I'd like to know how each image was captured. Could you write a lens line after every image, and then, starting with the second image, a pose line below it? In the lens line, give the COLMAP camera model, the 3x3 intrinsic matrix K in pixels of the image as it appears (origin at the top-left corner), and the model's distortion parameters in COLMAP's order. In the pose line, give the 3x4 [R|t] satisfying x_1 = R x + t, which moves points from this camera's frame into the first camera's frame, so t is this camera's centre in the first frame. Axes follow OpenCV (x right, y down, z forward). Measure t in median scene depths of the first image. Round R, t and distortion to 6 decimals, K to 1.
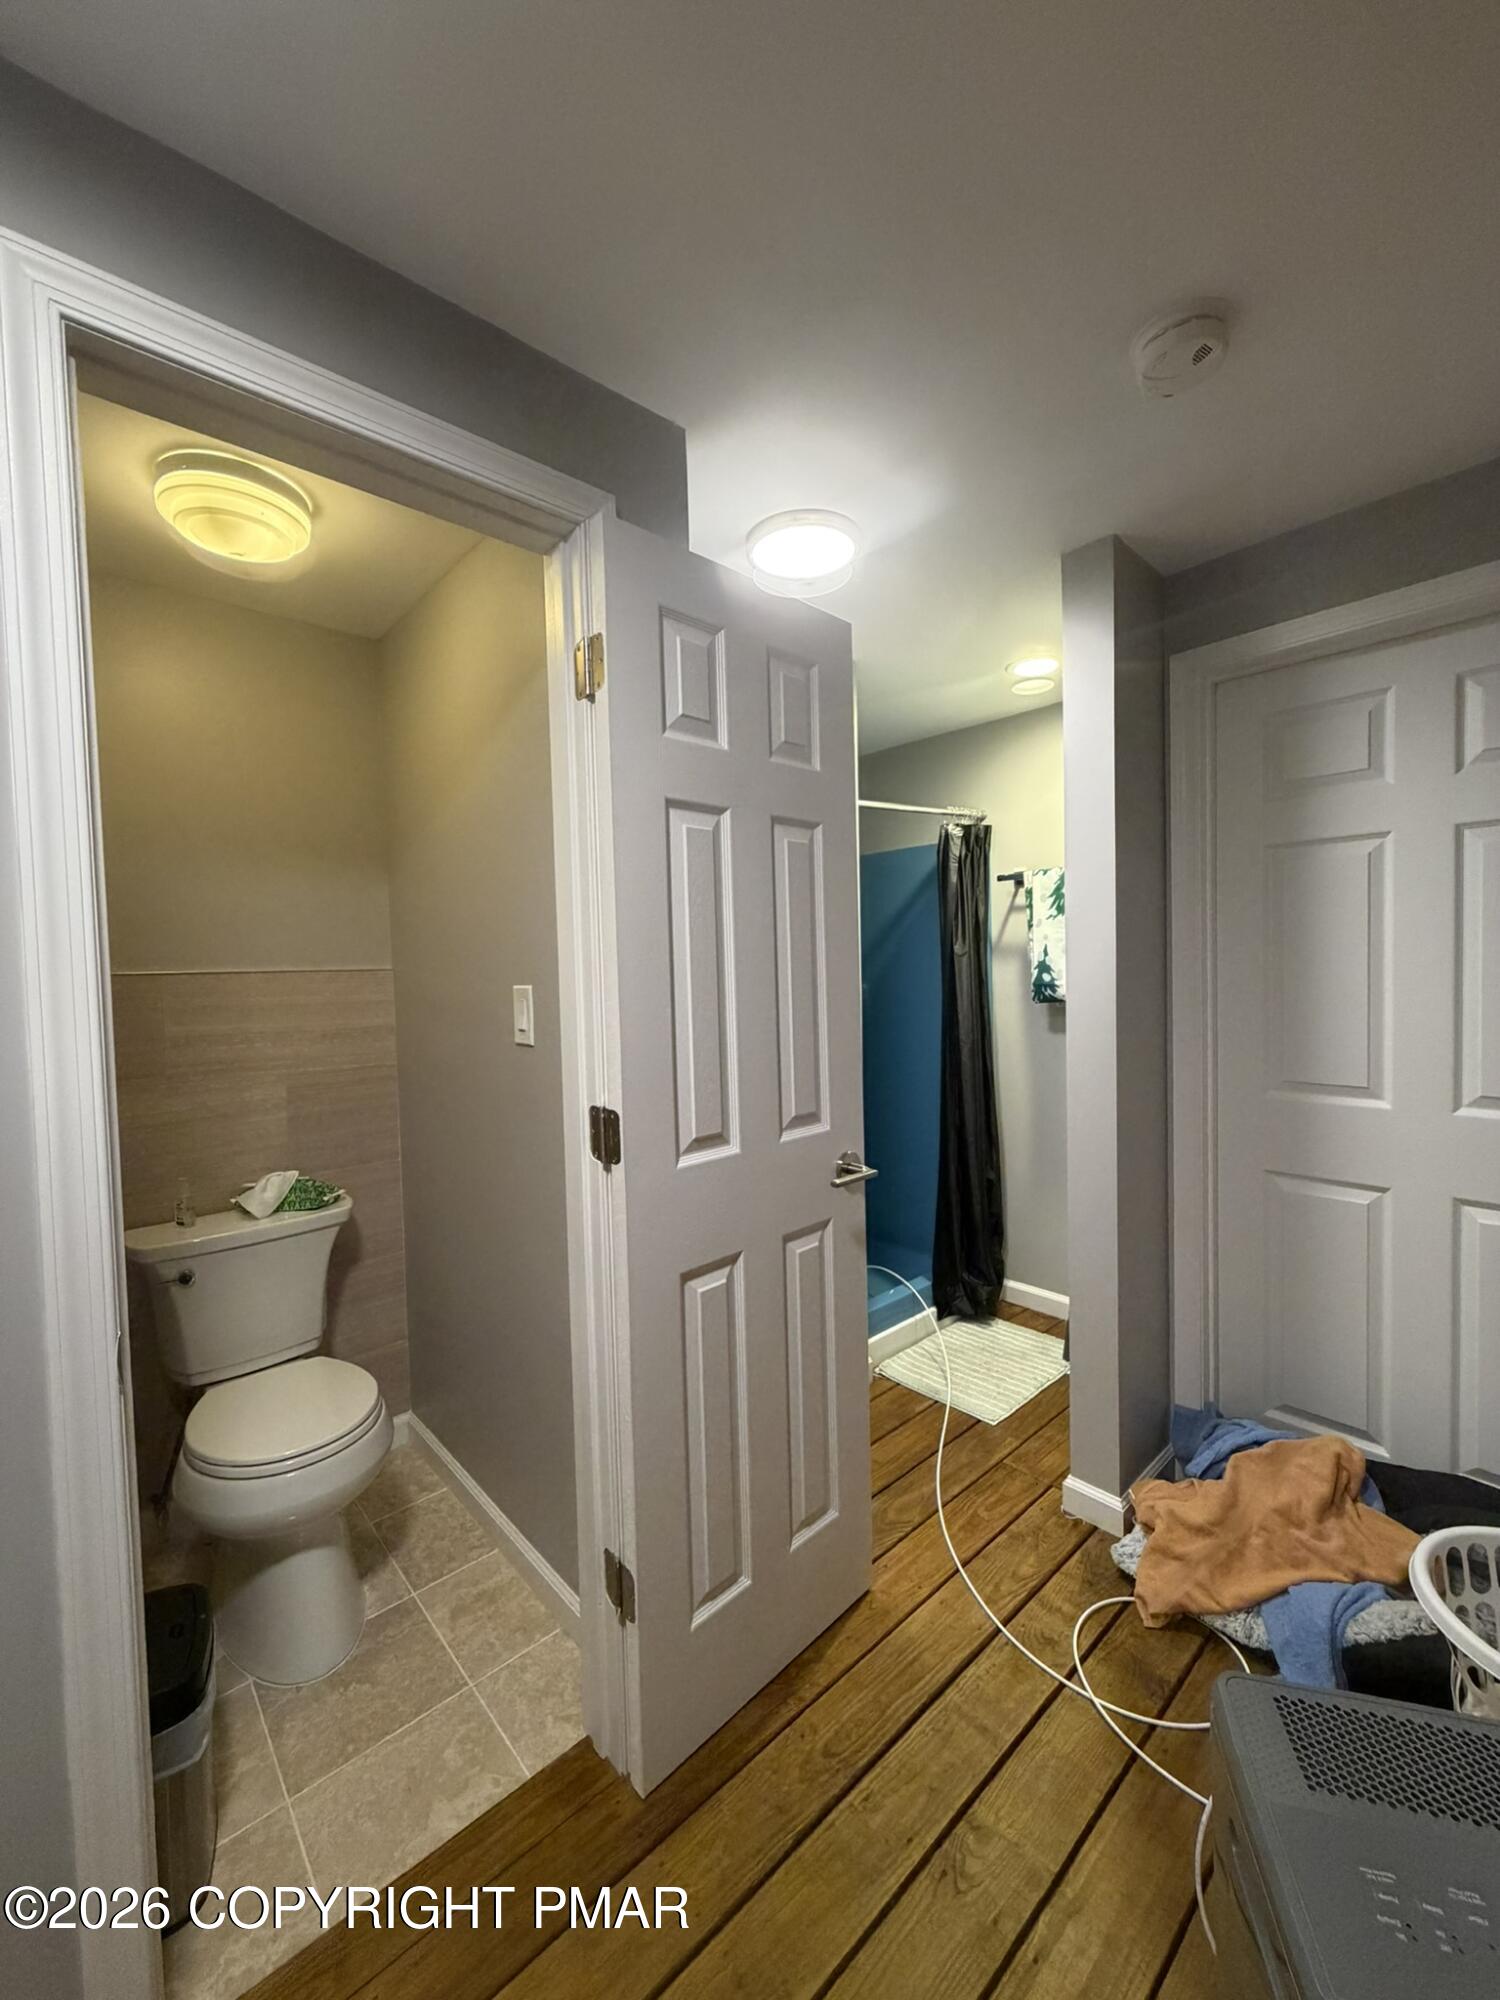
lens RADIAL K [[797.6, 0, 746.6], [0, 797.6, 1000.1], [0, 0, 1]] dist [-0.003367, 0.000715]
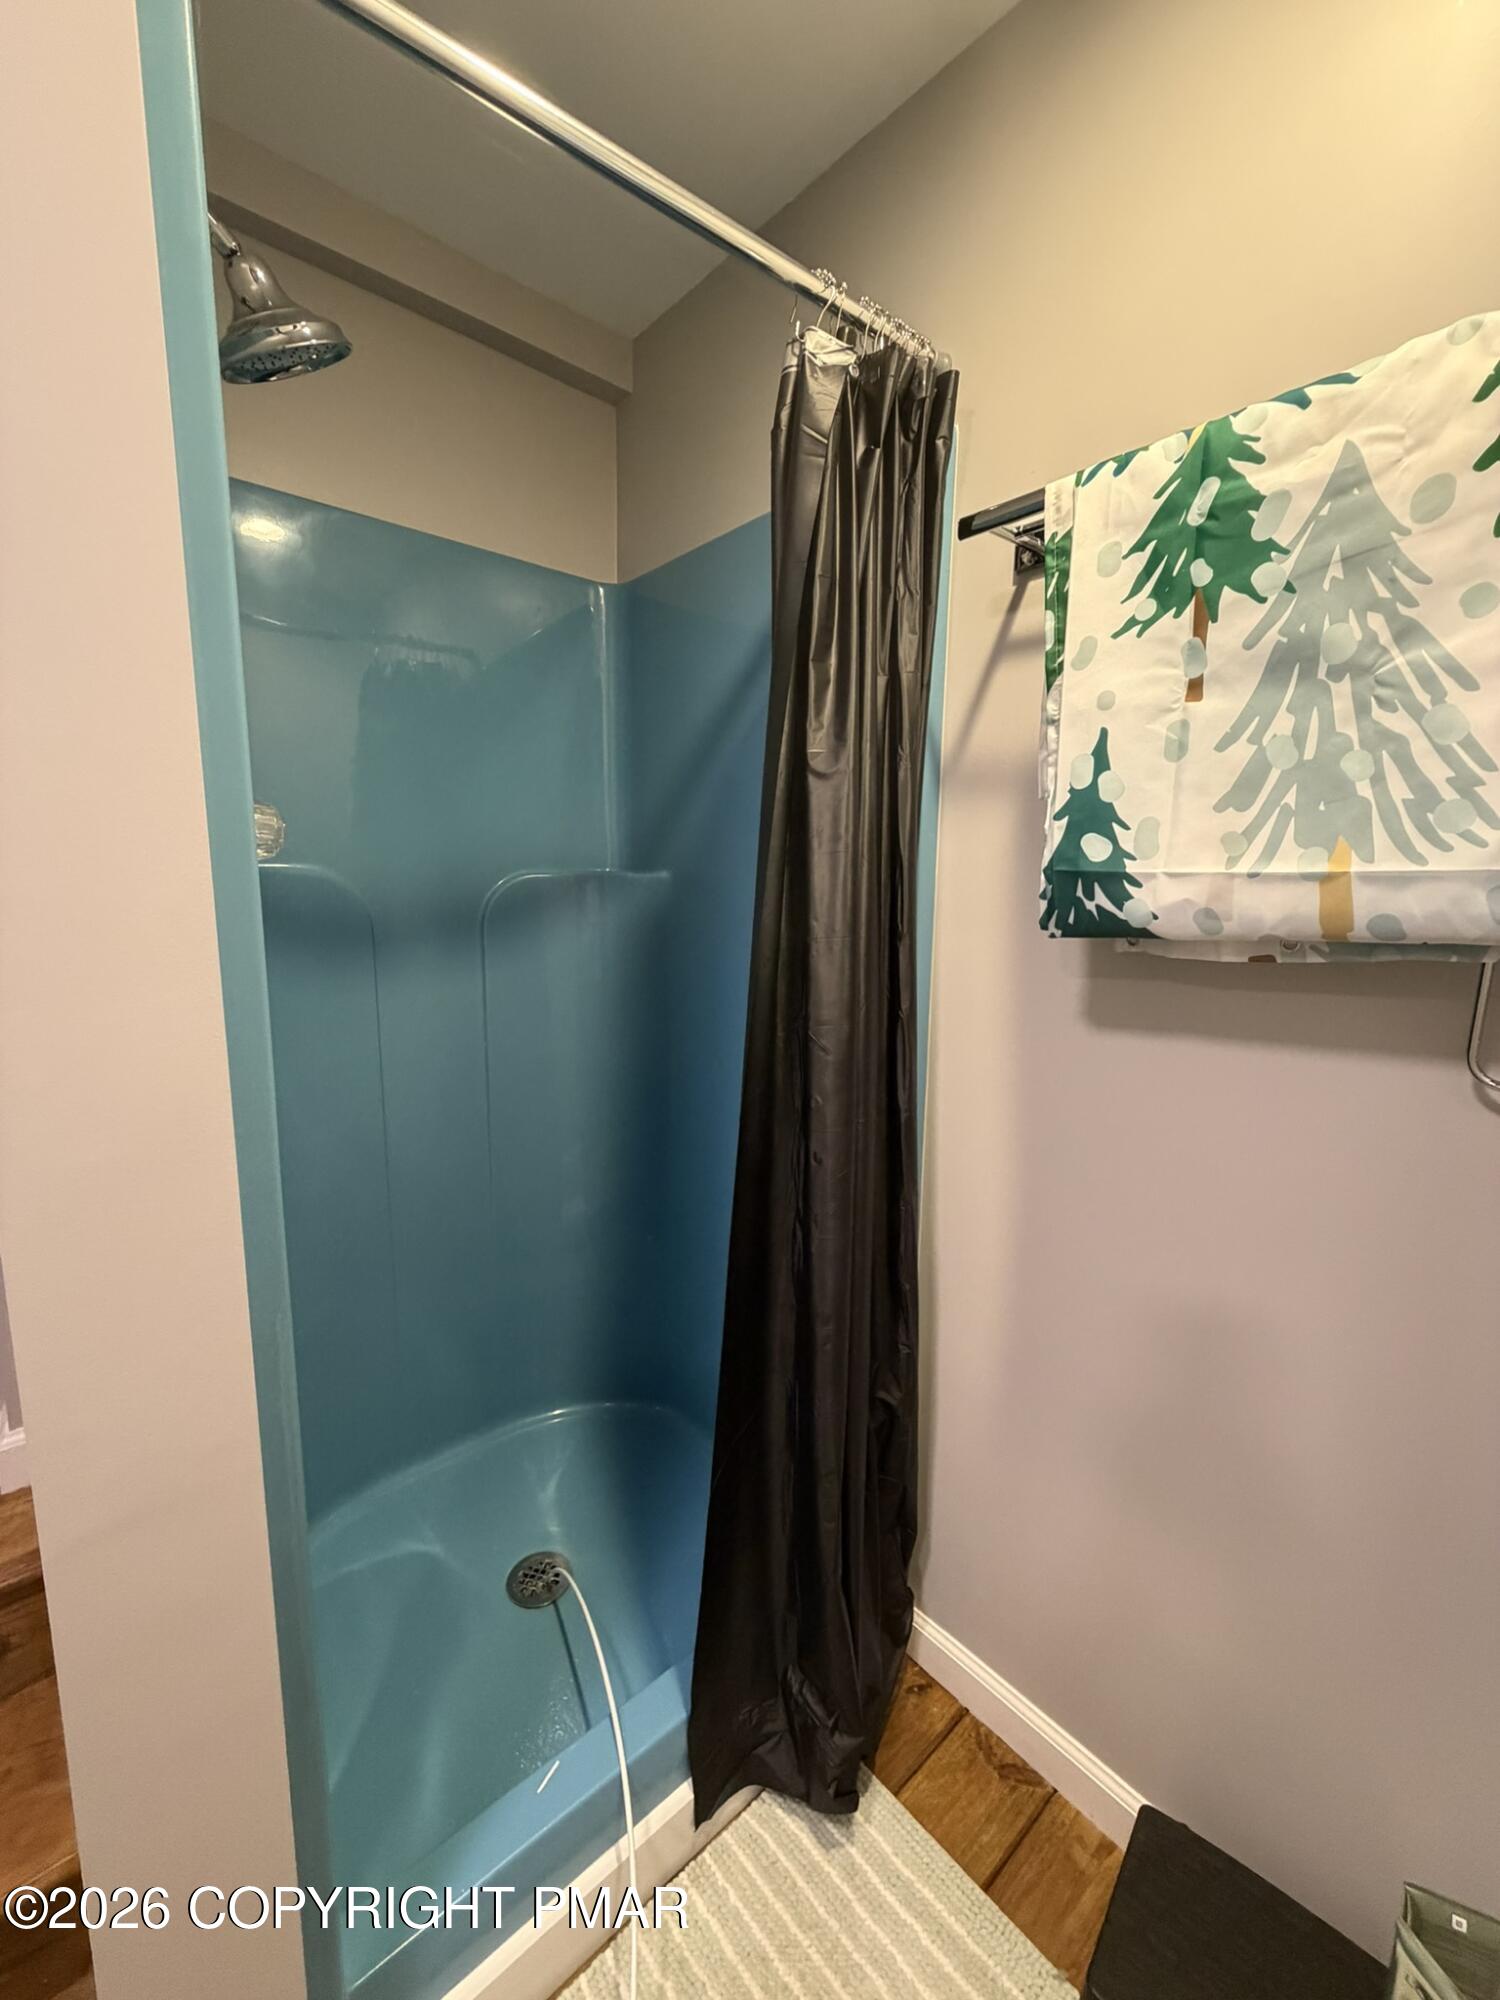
lens RADIAL K [[797.6, 0, 746.8], [0, 797.6, 1001.4], [0, 0, 1]] dist [-0.003367, 0.000715]
pose [[0.999061, 0.042030, -0.010512, 0.251762], [-0.040538, 0.992486, 0.115447, -0.002271], [0.015286, -0.114913, 0.993258, 0.694462]]
